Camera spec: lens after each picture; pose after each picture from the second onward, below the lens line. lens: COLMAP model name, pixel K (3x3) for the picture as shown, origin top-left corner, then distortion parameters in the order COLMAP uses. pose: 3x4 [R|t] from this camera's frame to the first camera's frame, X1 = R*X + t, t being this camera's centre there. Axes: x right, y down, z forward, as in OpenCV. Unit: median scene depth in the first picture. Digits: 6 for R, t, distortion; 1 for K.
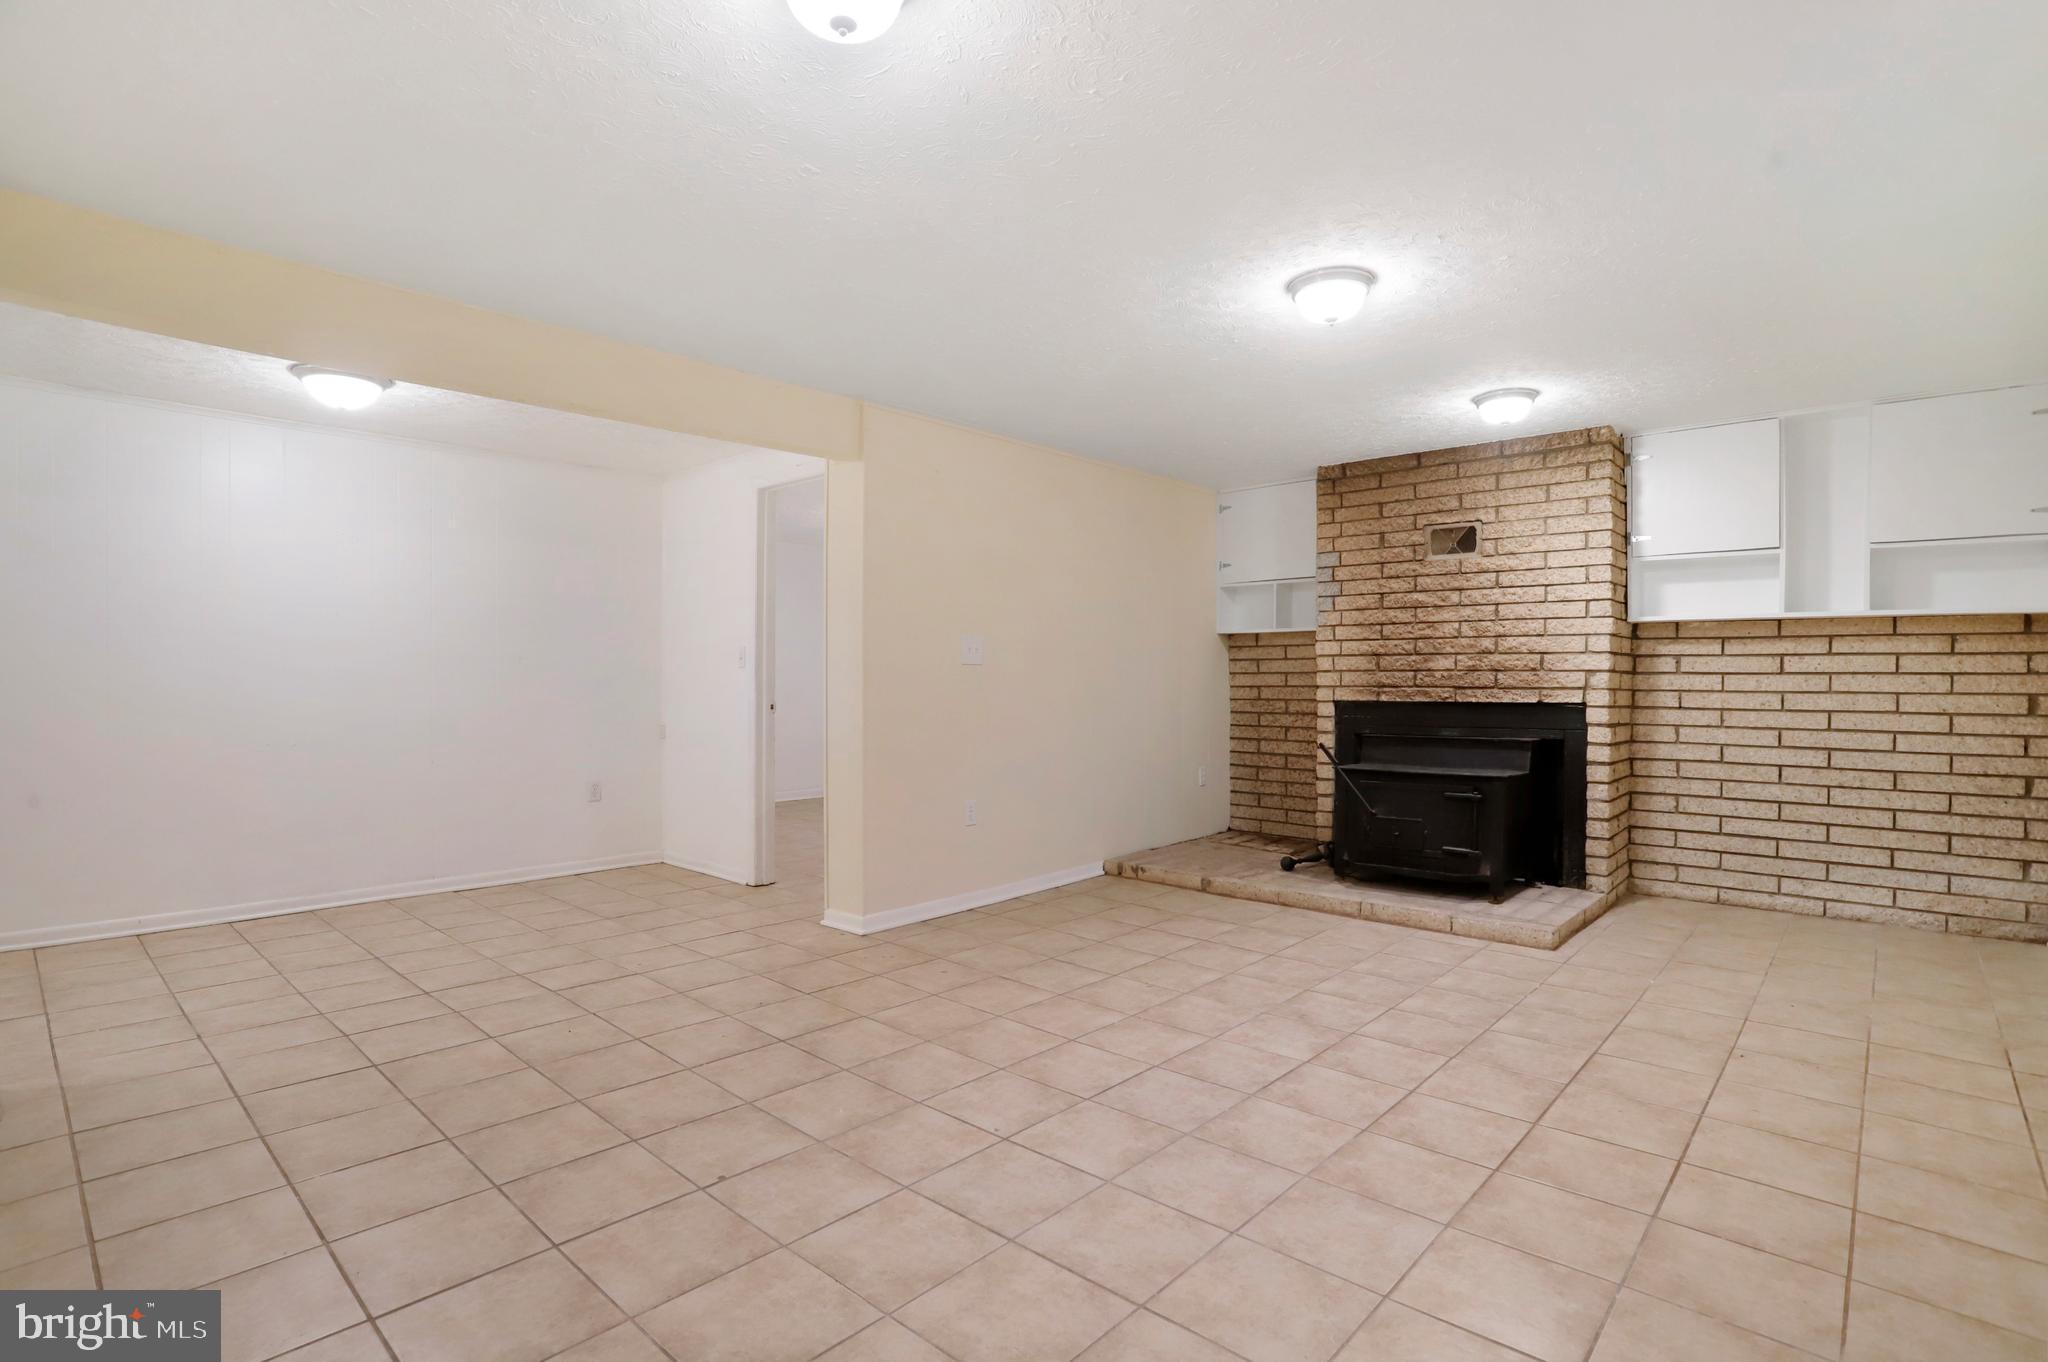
lens RADIAL K [[983.9, 0, 1024.0], [0, 983.9, 681.0], [0, 0, 1]] dist [-0.063591, 0.027078]
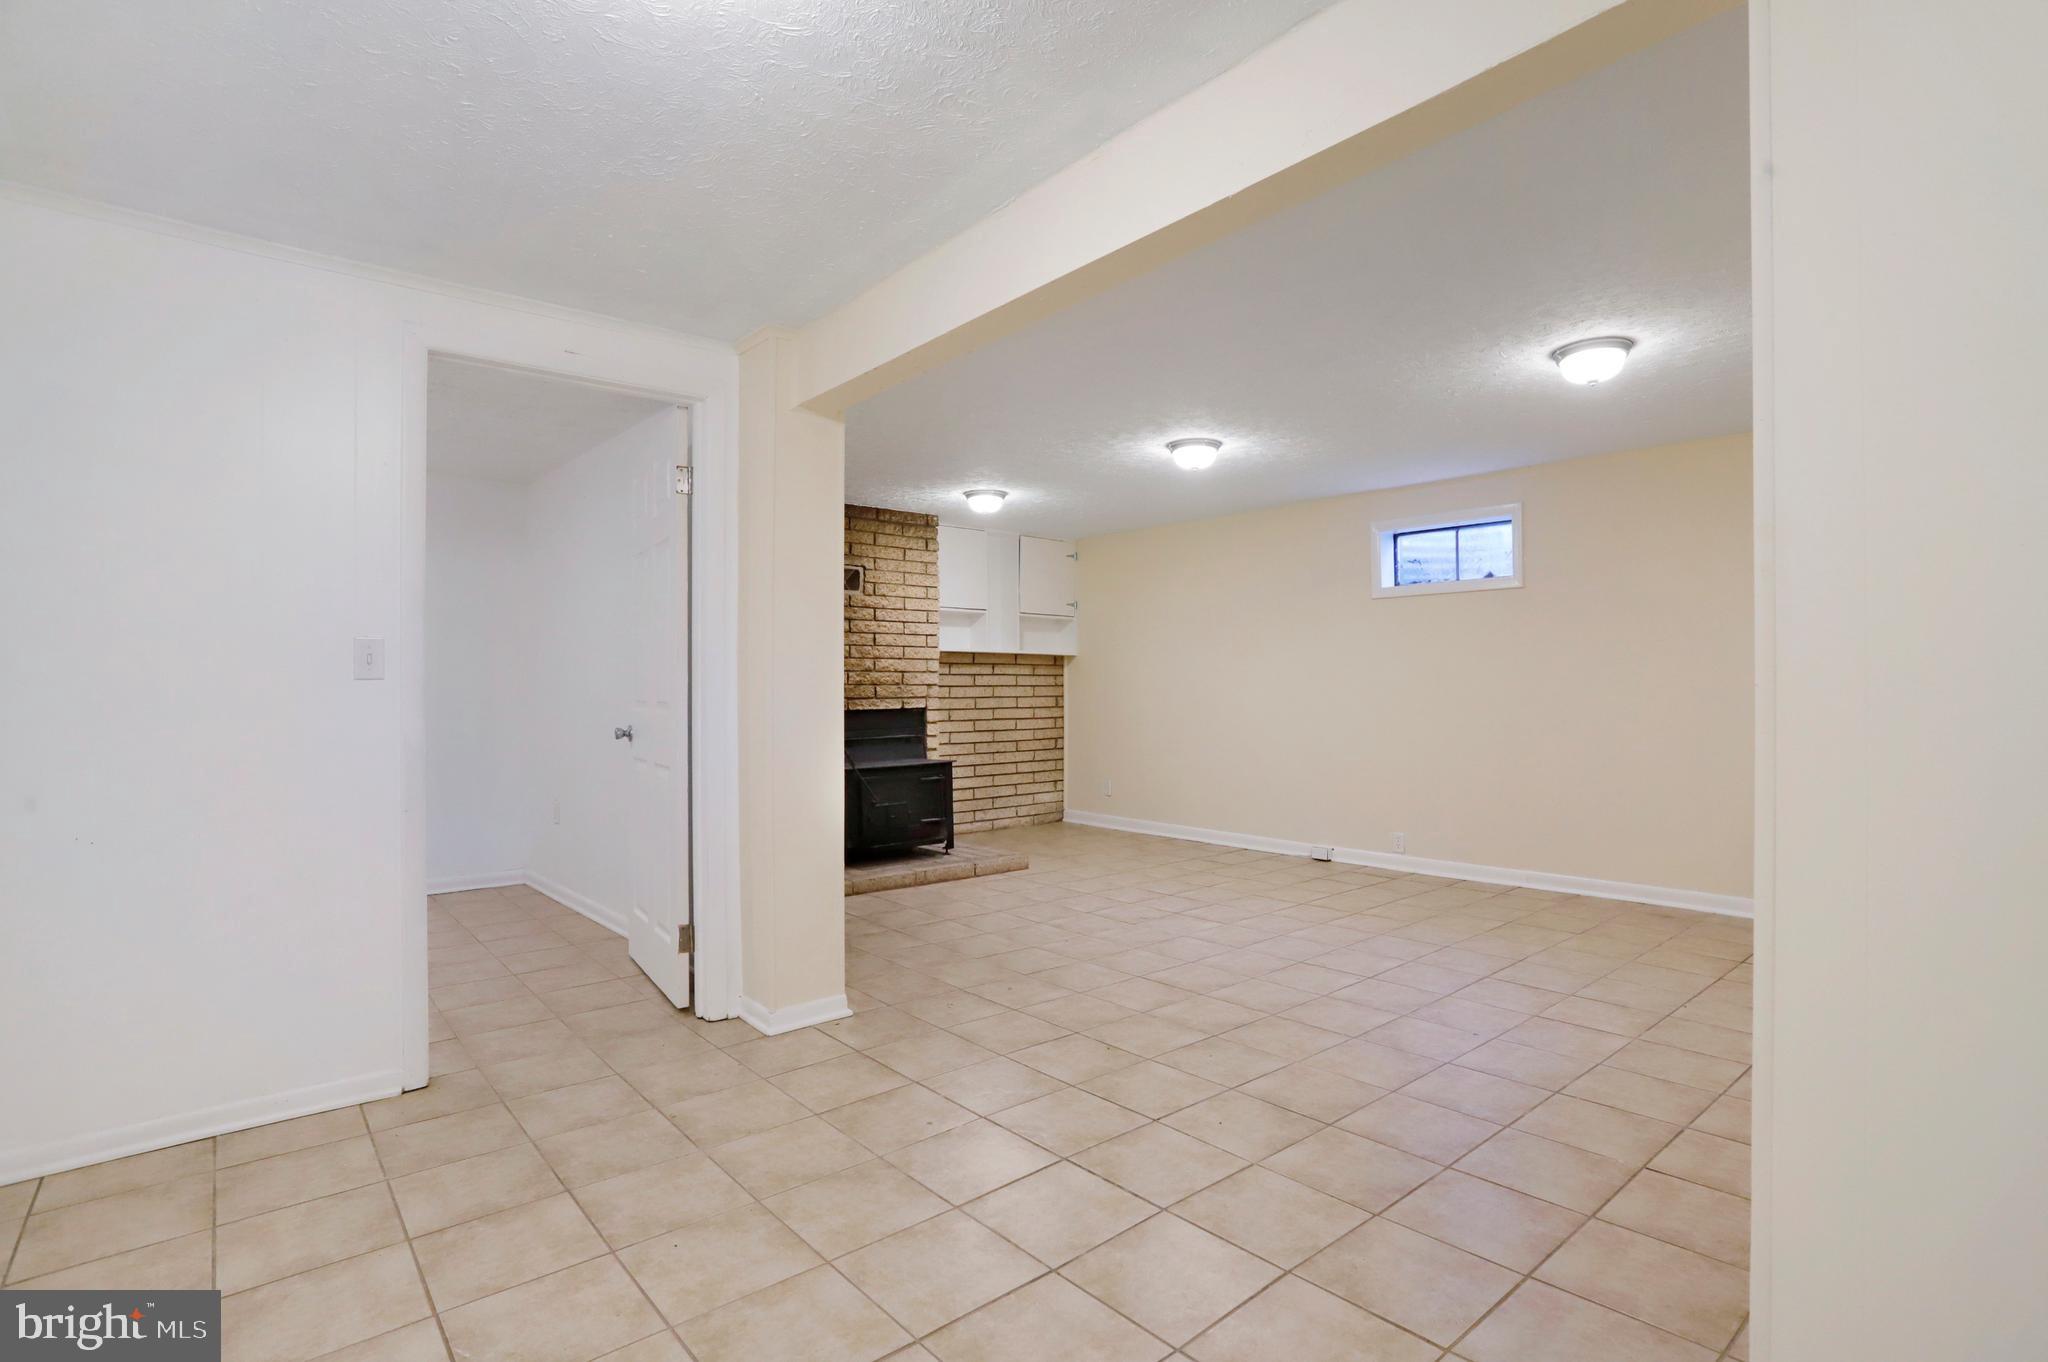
lens RADIAL K [[983.9, 0, 1024.0], [0, 983.9, 681.0], [0, 0, 1]] dist [-0.063591, 0.027078]
pose [[0.137549, 0.003314, 0.990489, -0.828566], [0.011245, 0.999925, -0.004907, -0.007276], [-0.990431, 0.011813, 0.137502, 0.660119]]
